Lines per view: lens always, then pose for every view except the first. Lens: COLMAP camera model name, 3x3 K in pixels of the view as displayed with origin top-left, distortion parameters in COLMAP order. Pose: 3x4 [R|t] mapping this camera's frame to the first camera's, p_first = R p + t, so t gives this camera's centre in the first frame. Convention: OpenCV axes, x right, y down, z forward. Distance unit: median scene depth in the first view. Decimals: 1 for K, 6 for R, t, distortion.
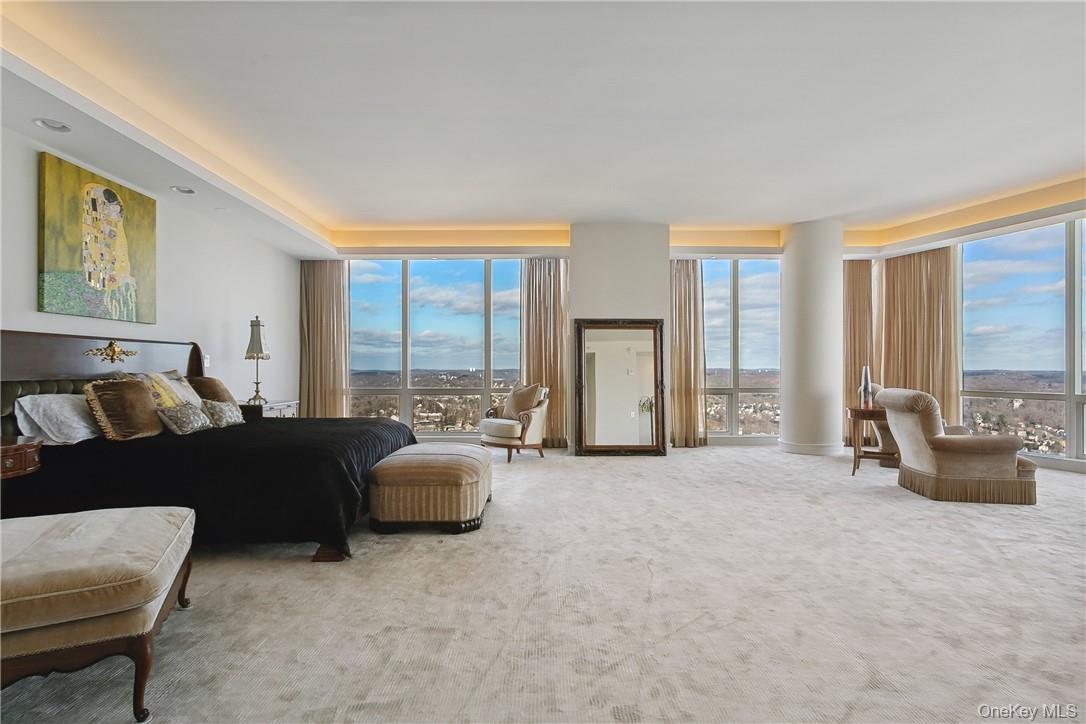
lens RADIAL K [[569.6, 0, 543.0], [0, 569.6, 362.0], [0, 0, 1]] dist [-0.000956, 0.012381]
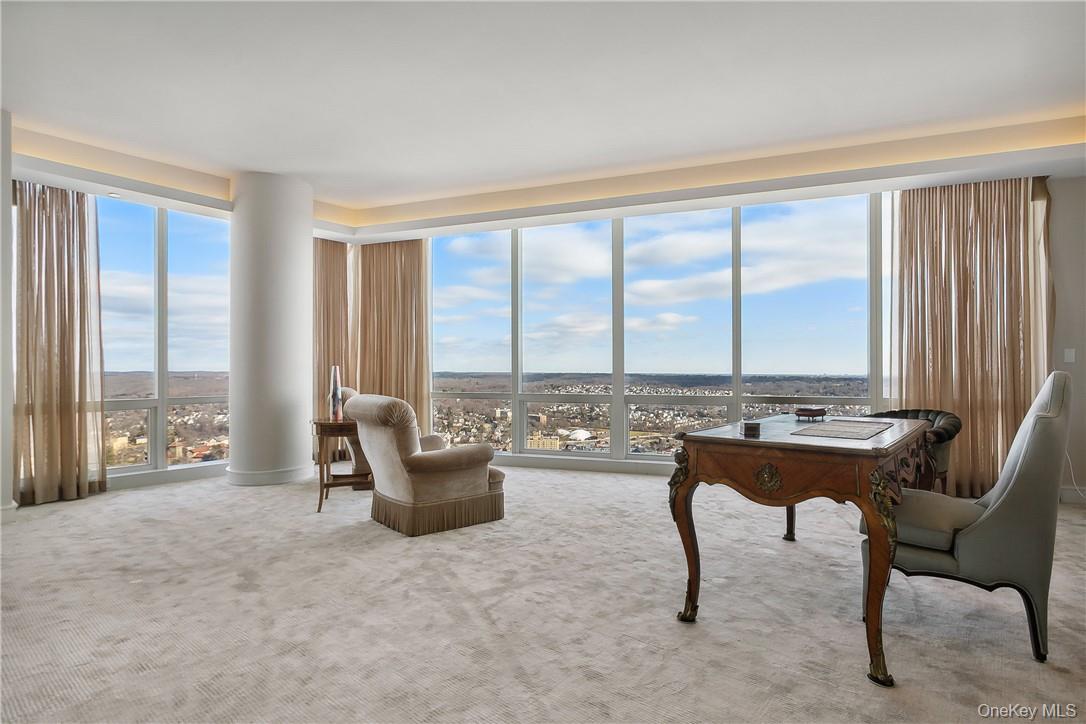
lens RADIAL K [[529.6, 0, 541.3], [0, 529.6, 377.0], [0, 0, 1]] dist [-0.013366, 0.000021]
pose [[0.656846, -0.011503, 0.753937, 0.209242], [-0.005033, 0.999794, 0.019640, 0.006466], [-0.754008, -0.016695, 0.656653, 0.317614]]
